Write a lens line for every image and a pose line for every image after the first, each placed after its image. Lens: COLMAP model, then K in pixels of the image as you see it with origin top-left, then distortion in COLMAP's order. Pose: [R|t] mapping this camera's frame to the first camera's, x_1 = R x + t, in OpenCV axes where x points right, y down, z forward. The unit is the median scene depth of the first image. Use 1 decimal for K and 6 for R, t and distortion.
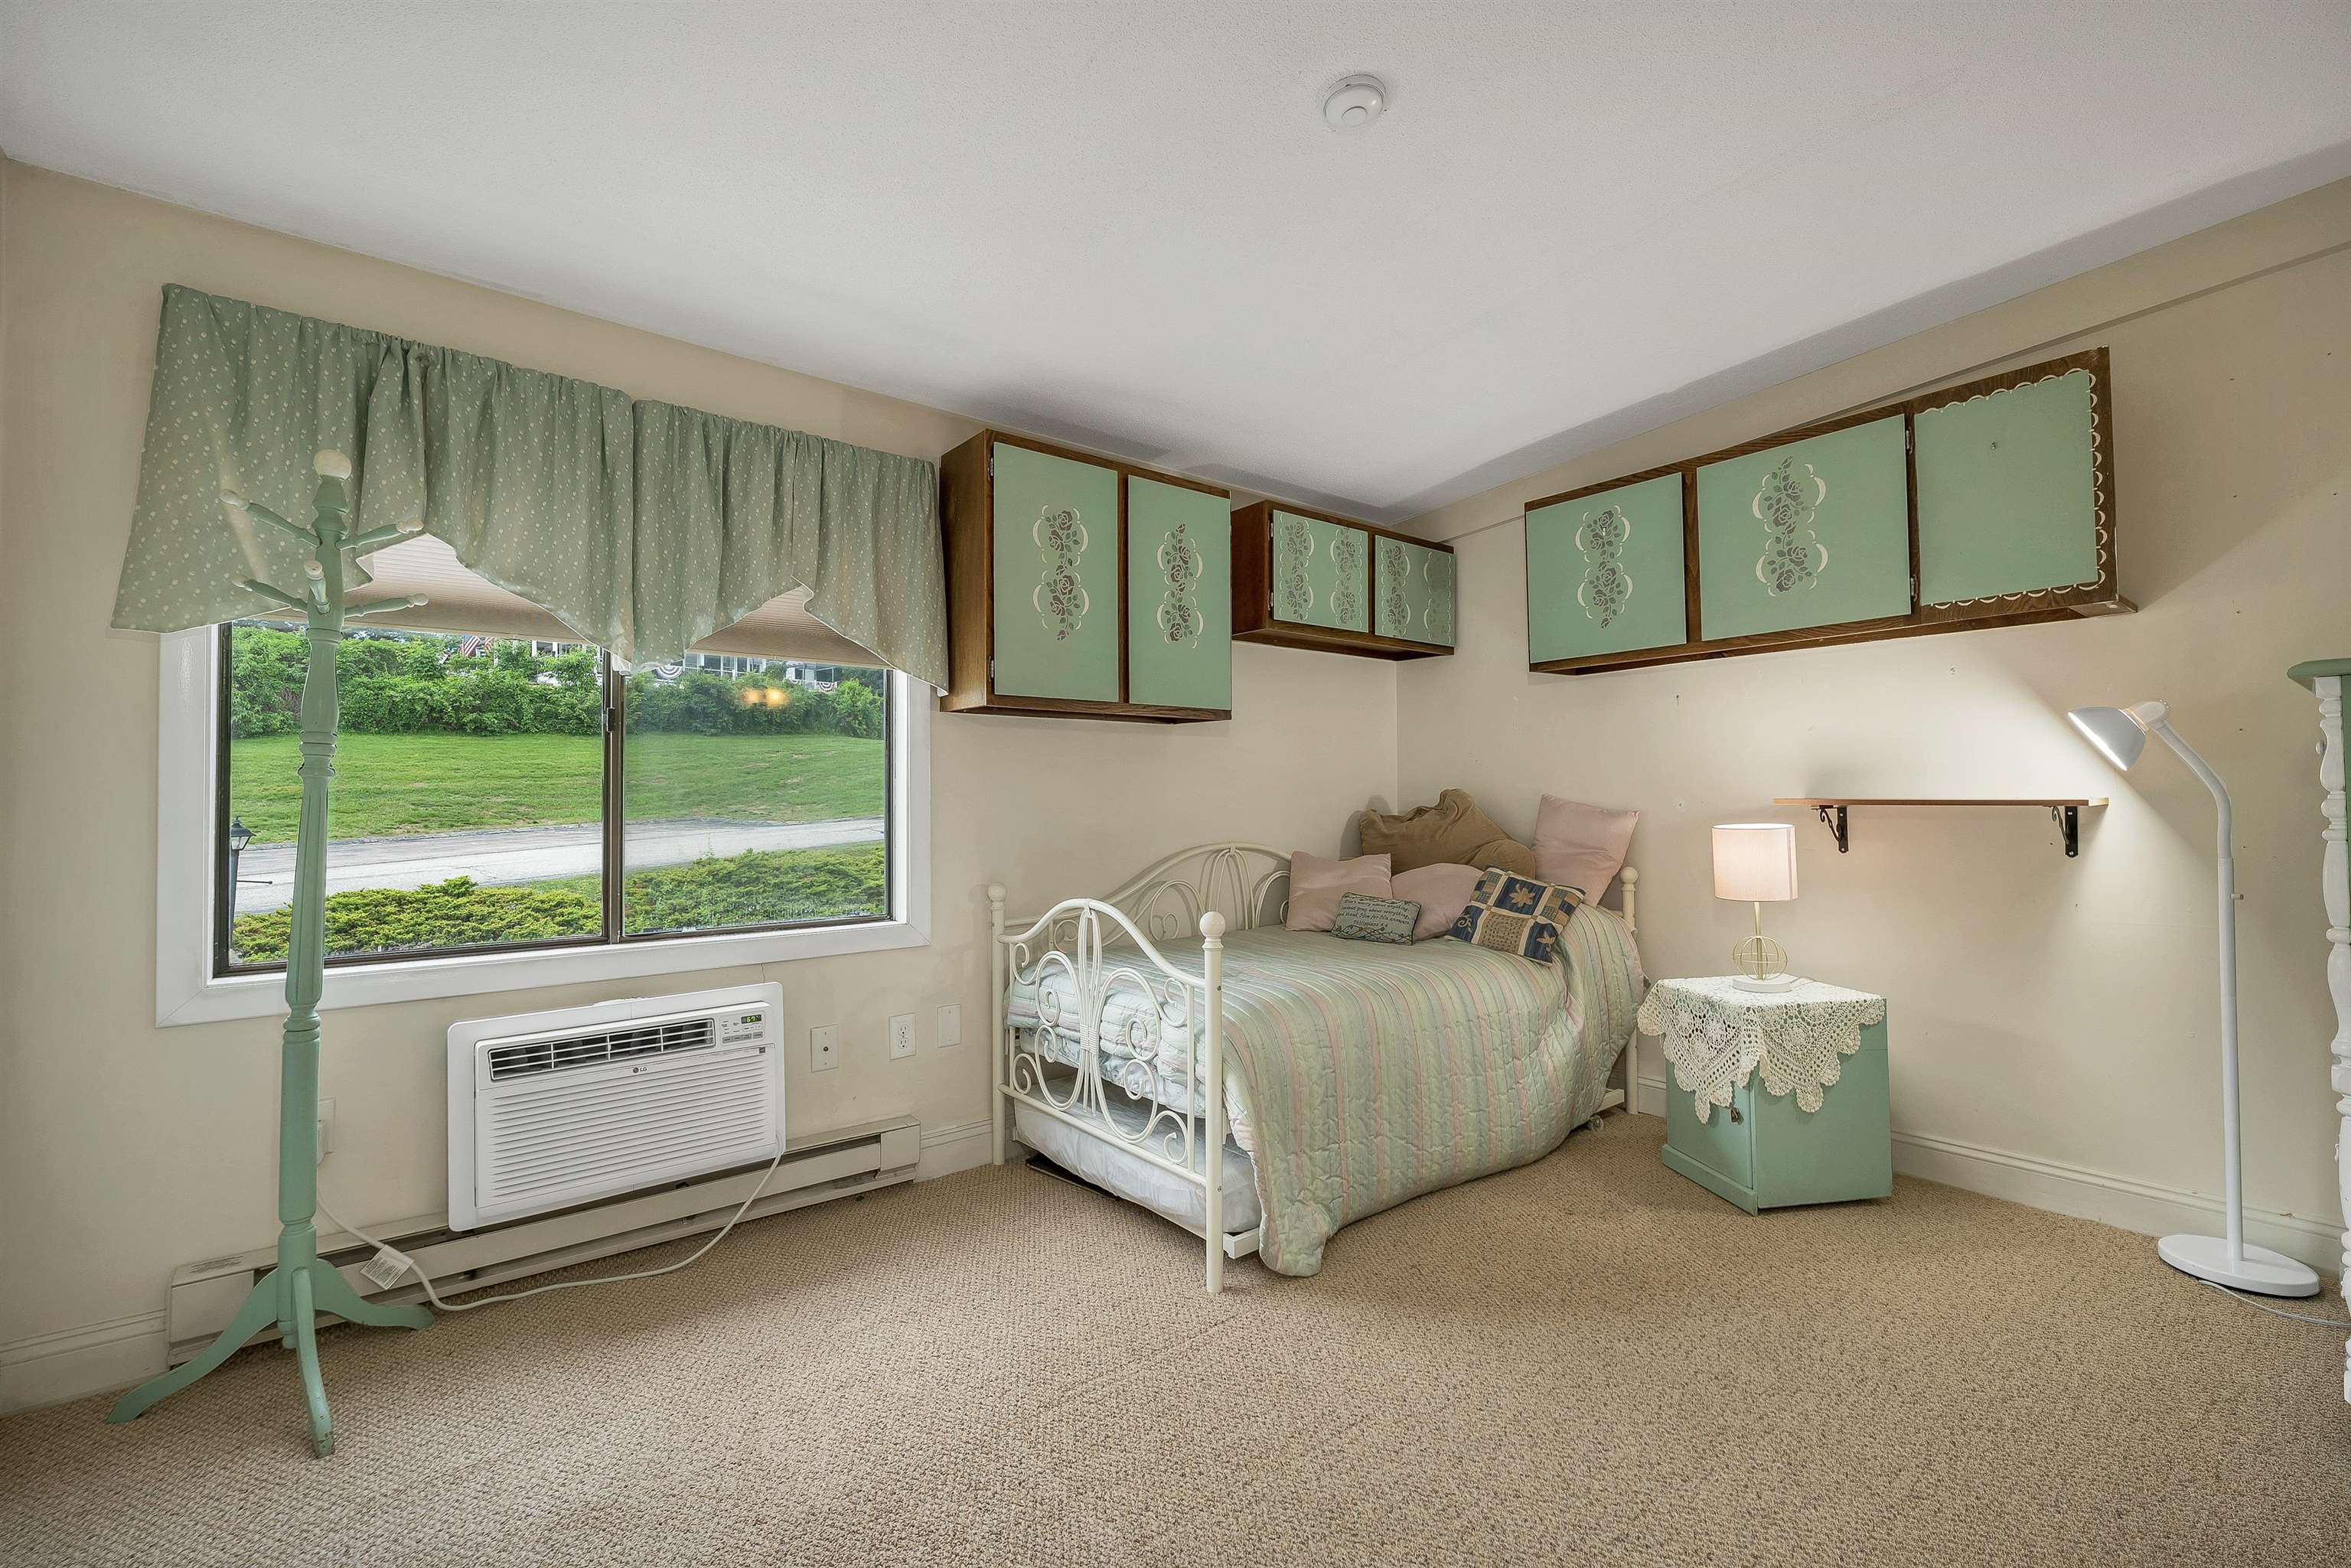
lens RADIAL K [[972.5, 0, 1166.3], [0, 972.5, 780.2], [0, 0, 1]] dist [0.007195, -0.001518]
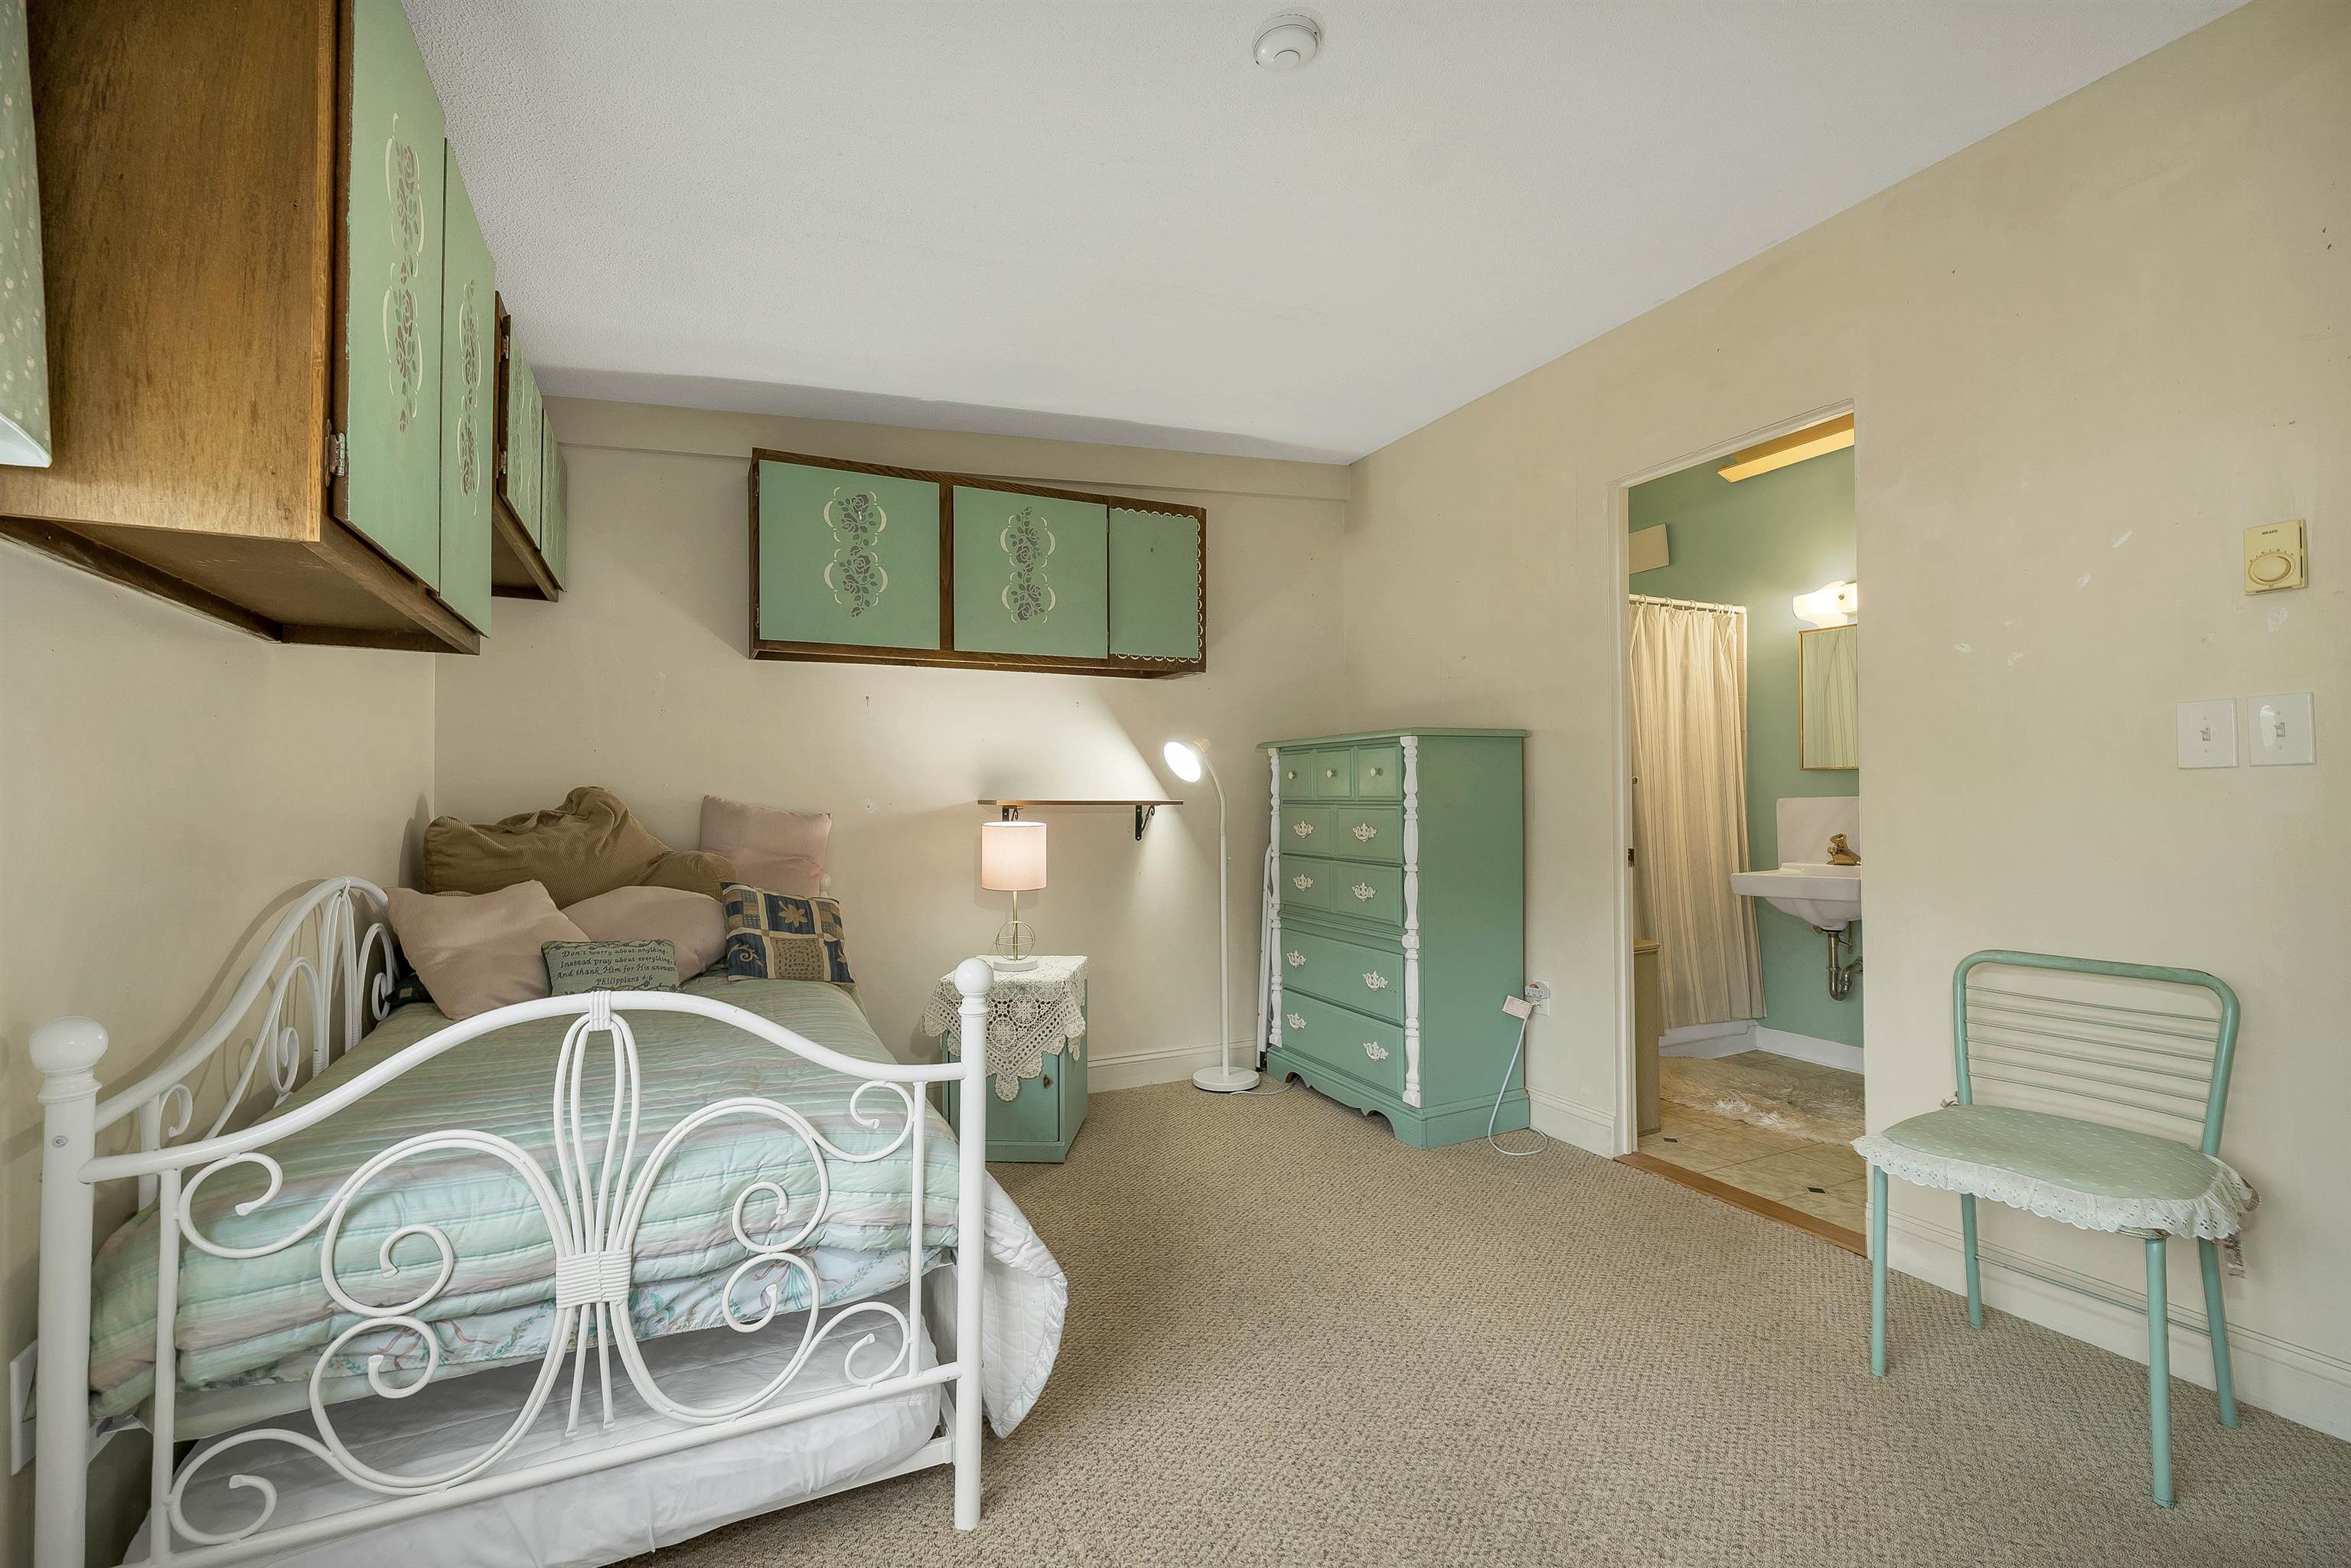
lens RADIAL K [[972.5, 0, 1211.2], [0, 972.5, 781.8], [0, 0, 1]] dist [0.007195, -0.001518]
pose [[0.230487, 0.021696, 0.972834, -0.432265], [-0.016702, 0.999692, -0.018338, 0.015058], [-0.972932, -0.012021, 0.230778, 0.515098]]
